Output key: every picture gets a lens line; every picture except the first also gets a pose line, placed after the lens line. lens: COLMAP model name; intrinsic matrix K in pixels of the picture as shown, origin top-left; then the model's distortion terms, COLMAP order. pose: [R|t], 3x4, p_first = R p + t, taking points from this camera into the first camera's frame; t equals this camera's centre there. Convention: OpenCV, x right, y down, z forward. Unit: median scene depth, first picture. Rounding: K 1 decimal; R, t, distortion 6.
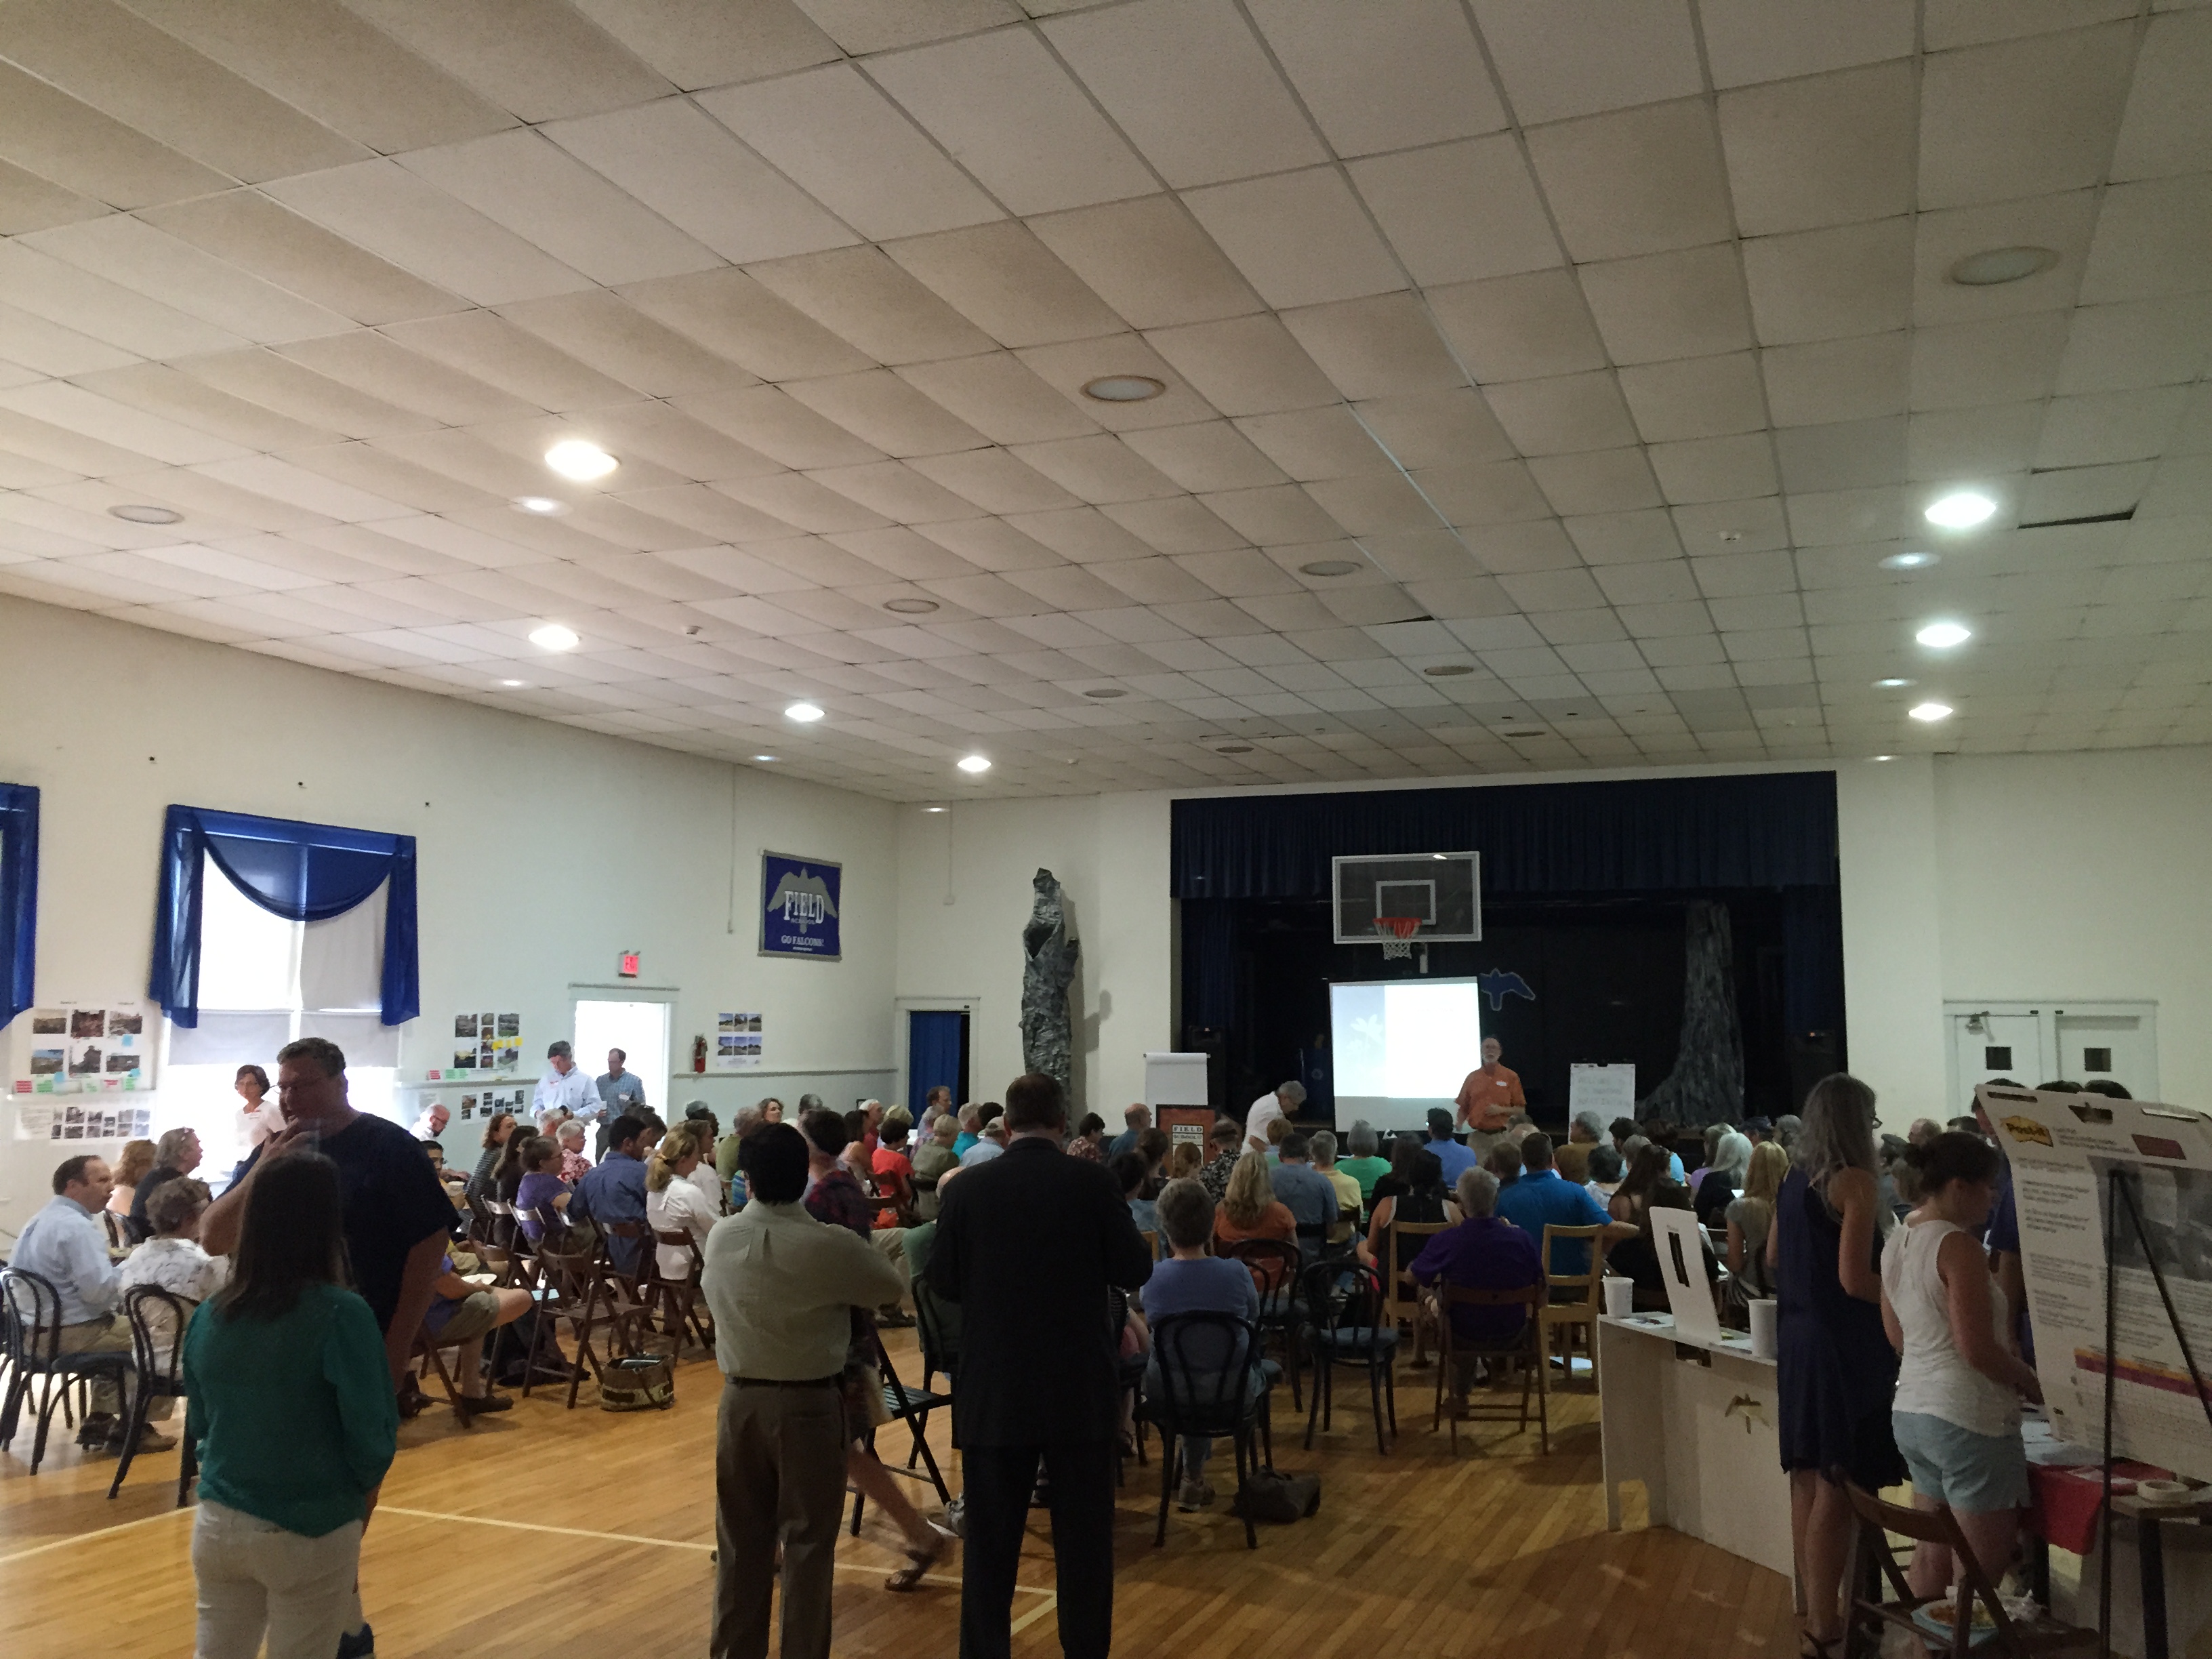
lens RADIAL K [[1887.5, 0, 1106.0], [0, 1887.5, 829.5], [0, 0, 1]] dist [0.063989, -0.042843]
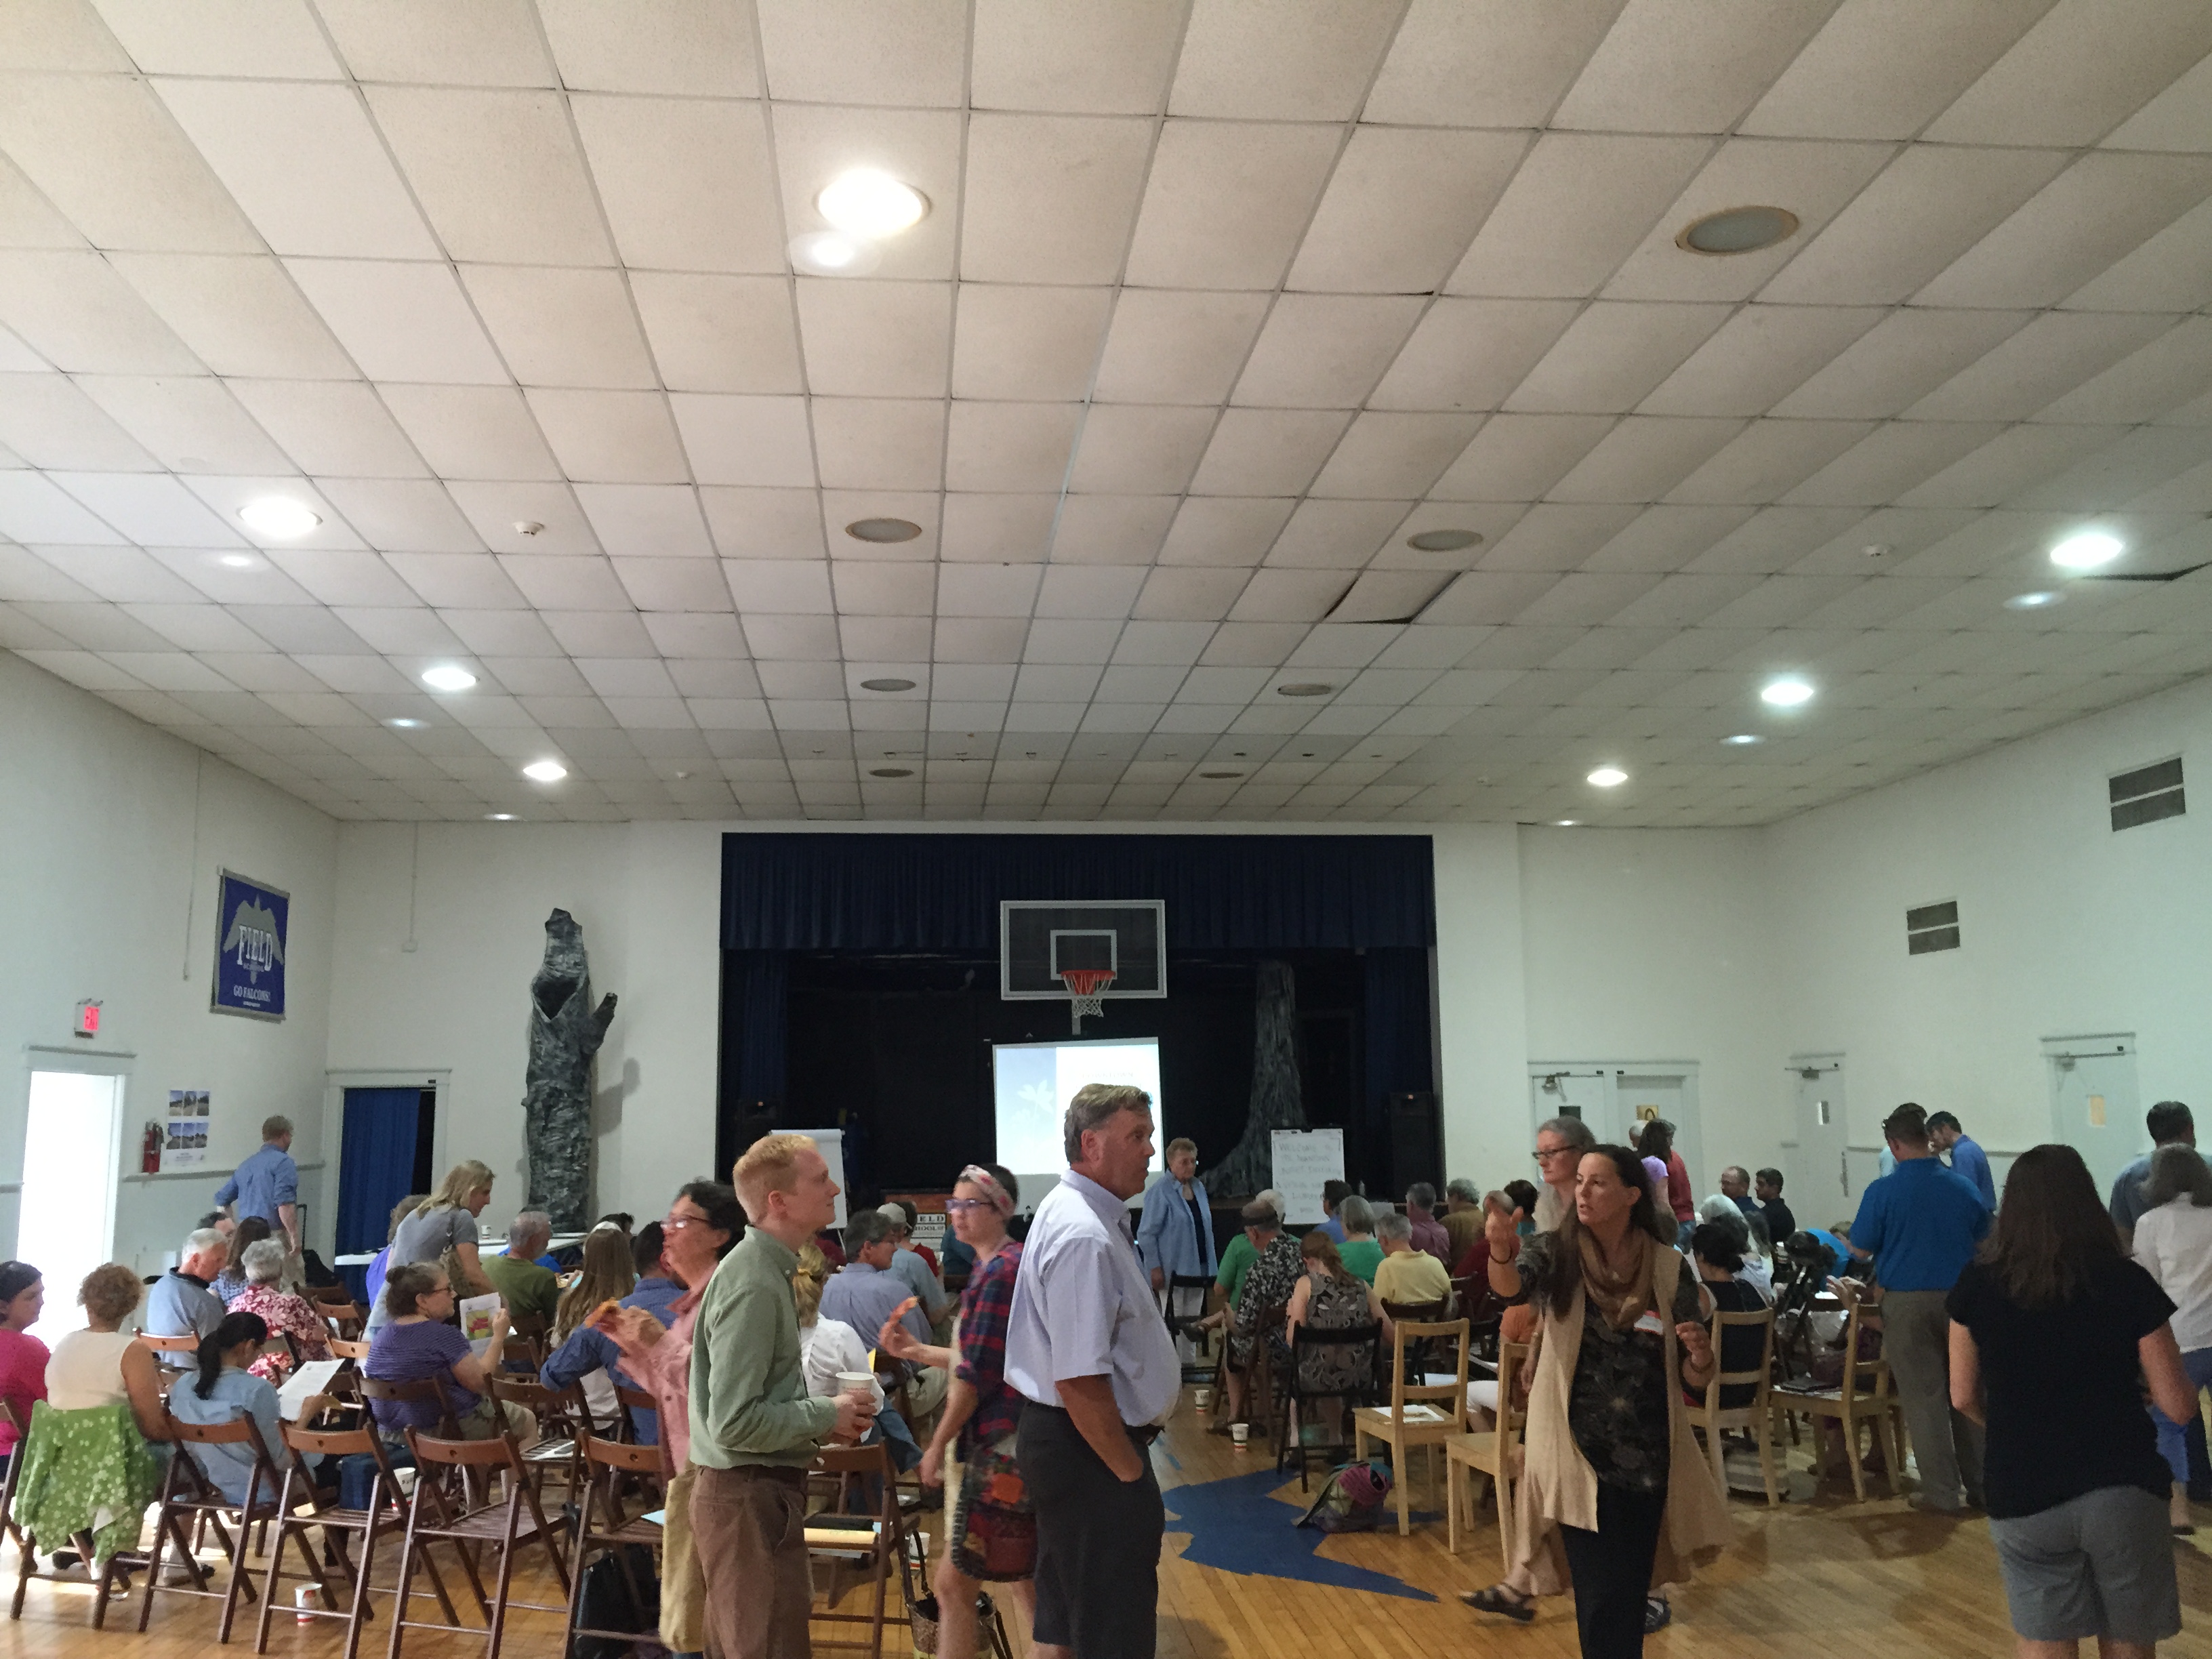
lens RADIAL K [[1887.5, 0, 1106.0], [0, 1887.5, 829.5], [0, 0, 1]] dist [0.063989, -0.042843]
pose [[0.882240, 0.054309, 0.467656, -0.226877], [-0.033975, 0.998079, -0.051813, 0.022664], [-0.469572, 0.029823, 0.882390, 0.179980]]
